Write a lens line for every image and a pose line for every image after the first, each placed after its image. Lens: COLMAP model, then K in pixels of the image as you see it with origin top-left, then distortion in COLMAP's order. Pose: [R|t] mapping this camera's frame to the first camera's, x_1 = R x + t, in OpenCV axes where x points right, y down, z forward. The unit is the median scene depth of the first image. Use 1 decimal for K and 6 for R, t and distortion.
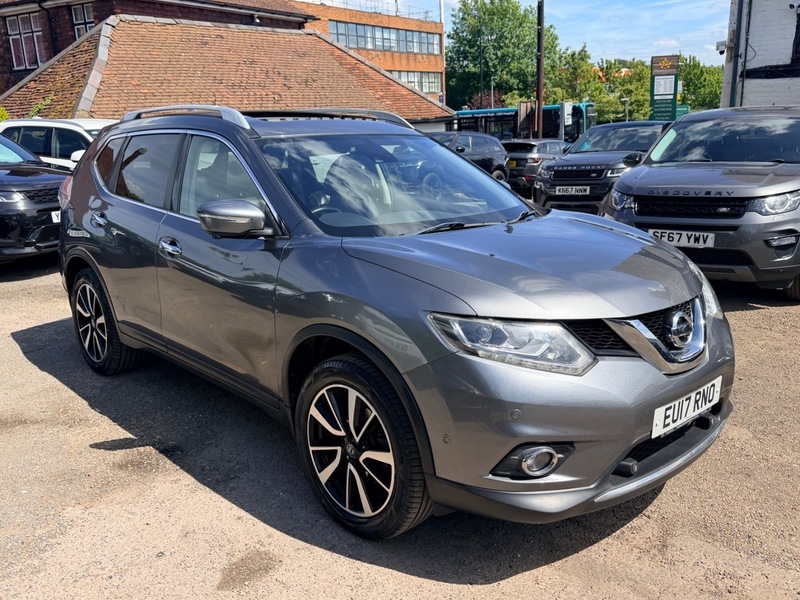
lens RADIAL K [[700.4, 0, 398.8], [0, 700.4, 301.8], [0, 0, 1]] dist [0.045265, -0.072893]
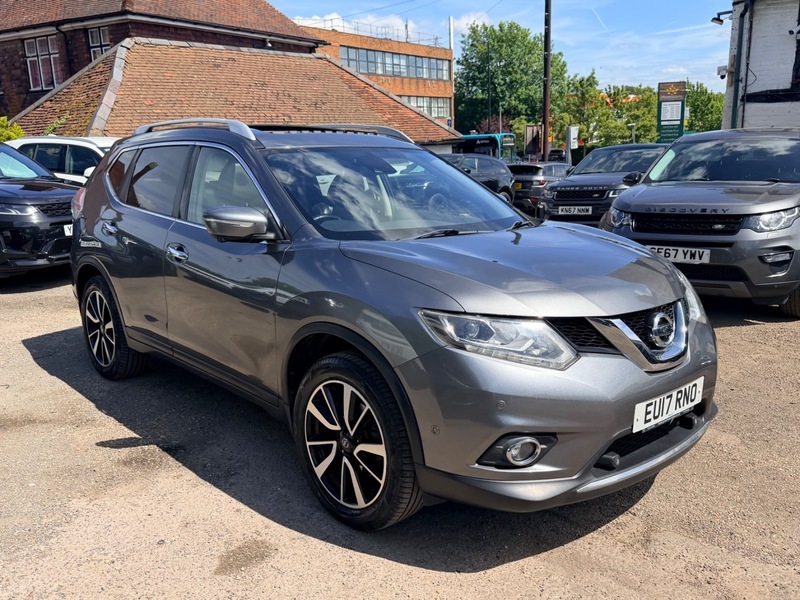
lens RADIAL K [[700.4, 0, 399.5], [0, 700.4, 302.5], [0, 0, 1]] dist [0.045265, -0.072893]
pose [[0.999895, 0.009900, -0.010616, 0.018303], [-0.010232, 0.999445, -0.031706, 0.030454], [0.010296, 0.031811, 0.999441, -0.040912]]
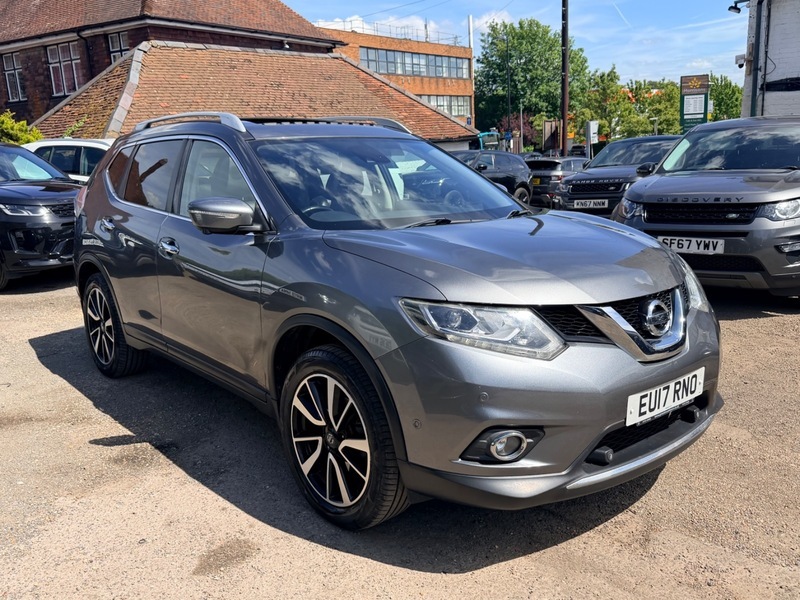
lens RADIAL K [[700.4, 0, 400.4], [0, 700.4, 292.9], [0, 0, 1]] dist [0.045265, -0.072893]
pose [[0.999029, -0.001340, -0.044032, 0.068355], [-0.000623, 0.999008, -0.044527, 0.041008], [0.044048, 0.044511, 0.998037, -0.009528]]
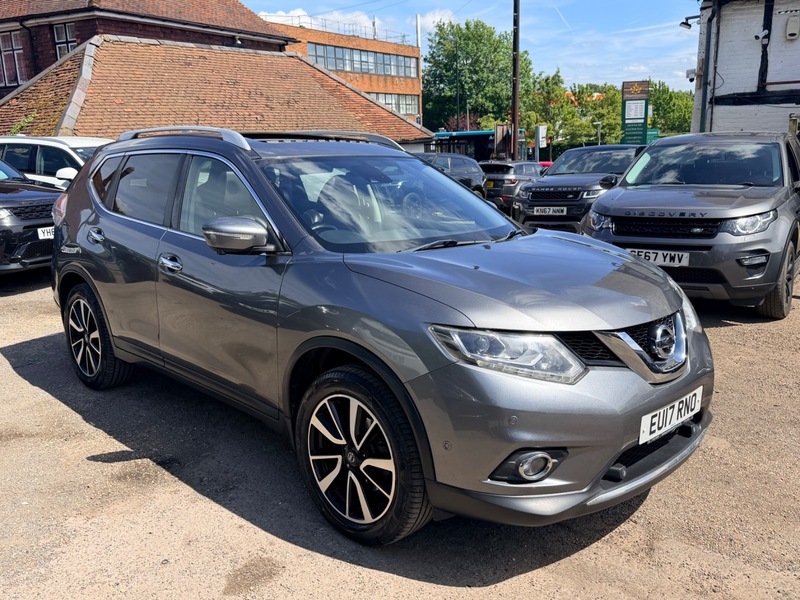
lens RADIAL K [[700.4, 0, 398.0], [0, 700.4, 292.0], [0, 0, 1]] dist [0.045265, -0.072893]
pose [[0.999431, 0.003078, 0.033589, -0.031685], [-0.001714, 0.999176, -0.040563, 0.006966], [-0.033686, 0.040483, 0.998612, -0.043111]]
